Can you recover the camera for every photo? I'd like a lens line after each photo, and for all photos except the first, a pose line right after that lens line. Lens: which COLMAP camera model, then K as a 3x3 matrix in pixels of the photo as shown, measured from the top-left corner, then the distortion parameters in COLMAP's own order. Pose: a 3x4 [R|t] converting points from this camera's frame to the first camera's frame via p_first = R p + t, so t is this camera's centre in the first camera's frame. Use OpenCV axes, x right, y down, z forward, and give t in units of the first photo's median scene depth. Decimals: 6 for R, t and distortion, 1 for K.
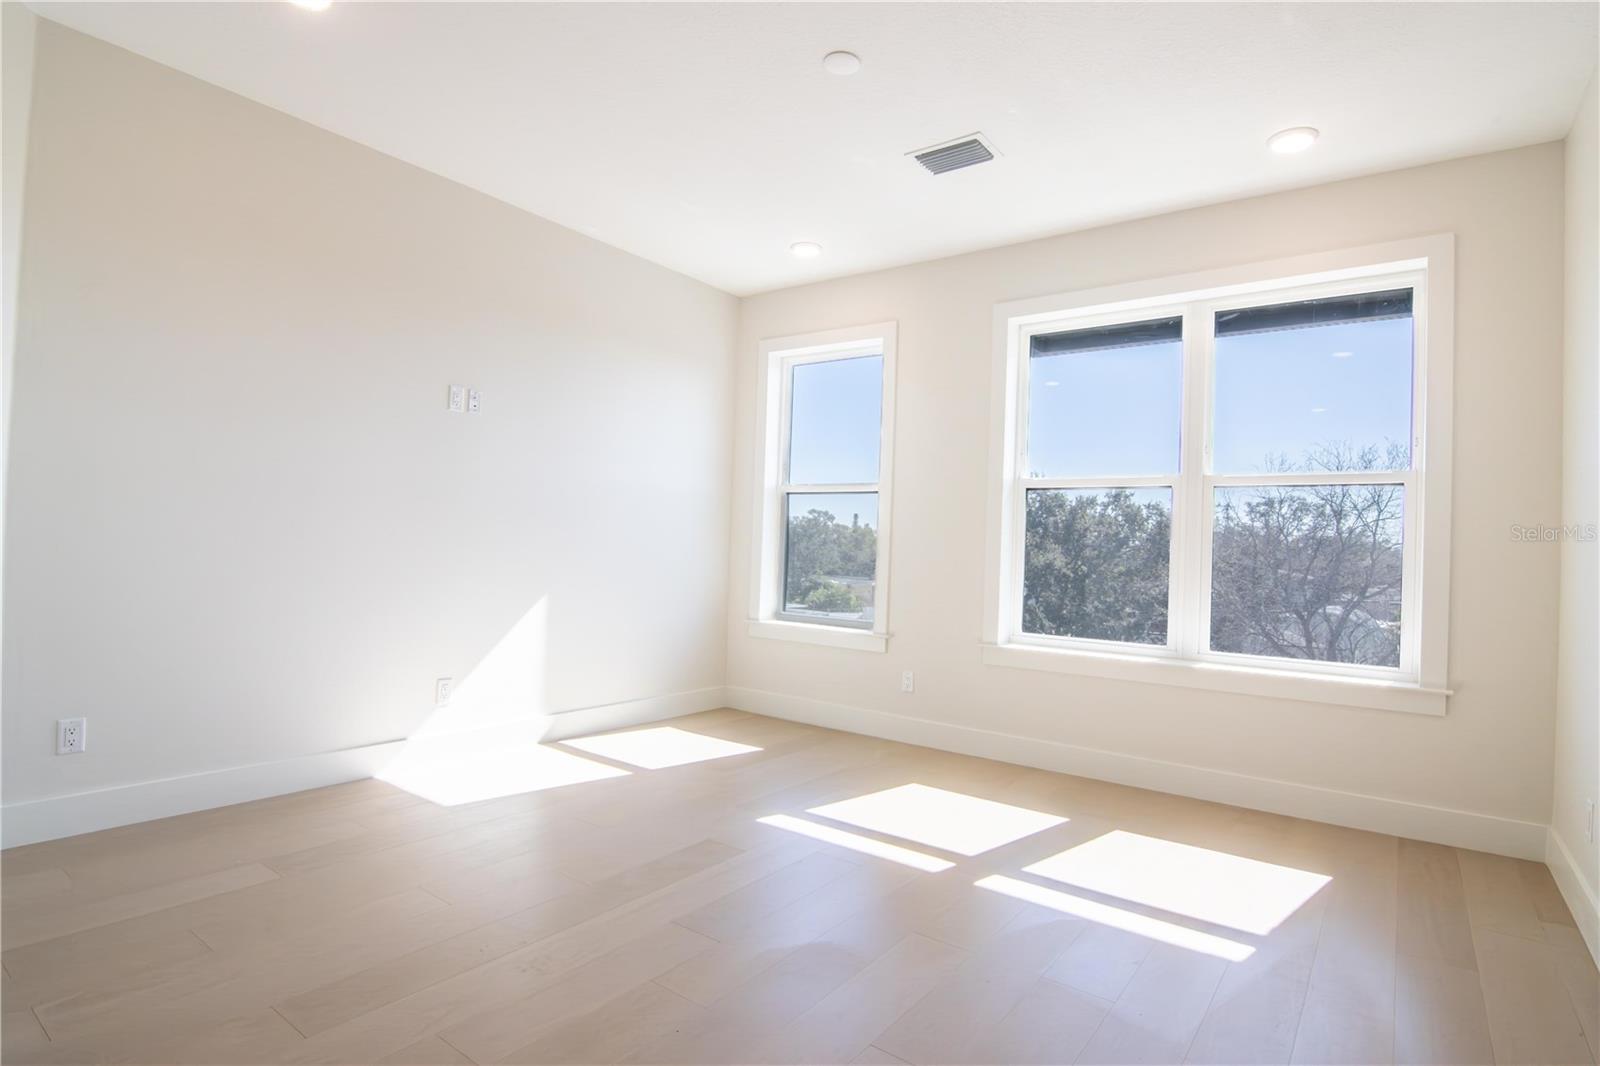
lens RADIAL K [[813.4, 0, 804.4], [0, 813.4, 538.3], [0, 0, 1]] dist [-0.004089, -0.012327]
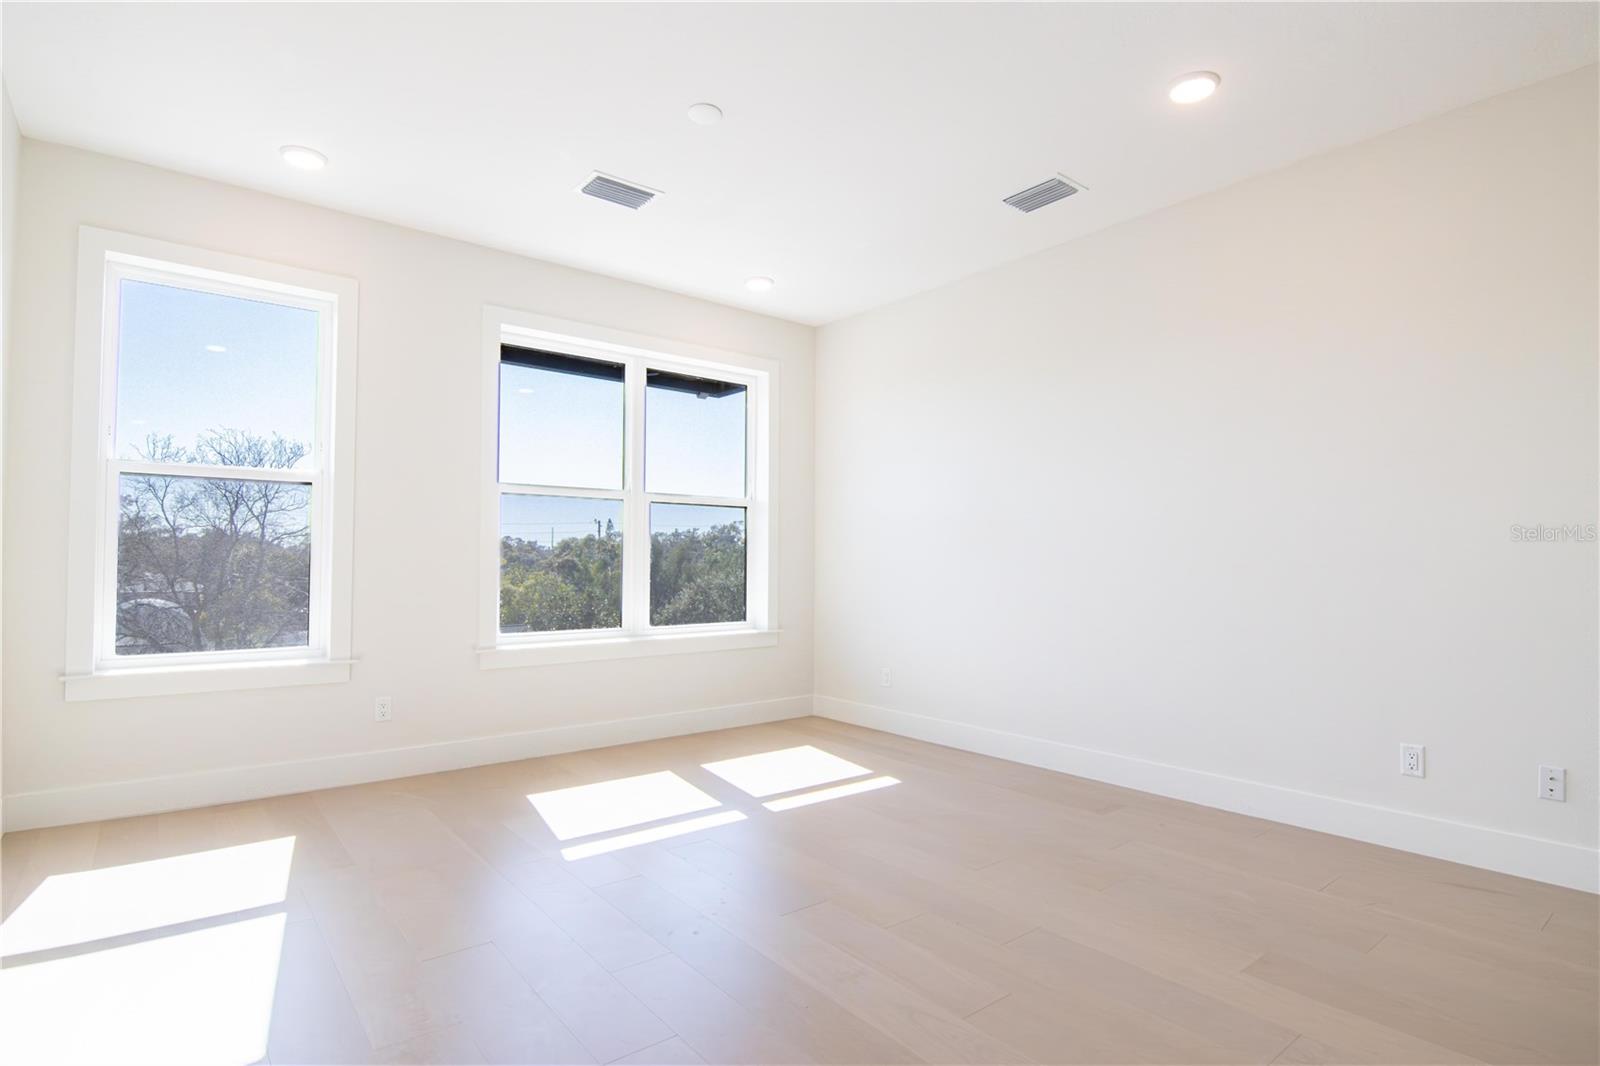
lens RADIAL K [[813.4, 0, 804.4], [0, 813.4, 538.3], [0, 0, 1]] dist [-0.004089, -0.012327]
pose [[0.247928, -0.009140, 0.968735, -0.698976], [-0.010463, 0.999872, 0.012111, -0.022501], [-0.968722, -0.013139, 0.247801, 0.422338]]
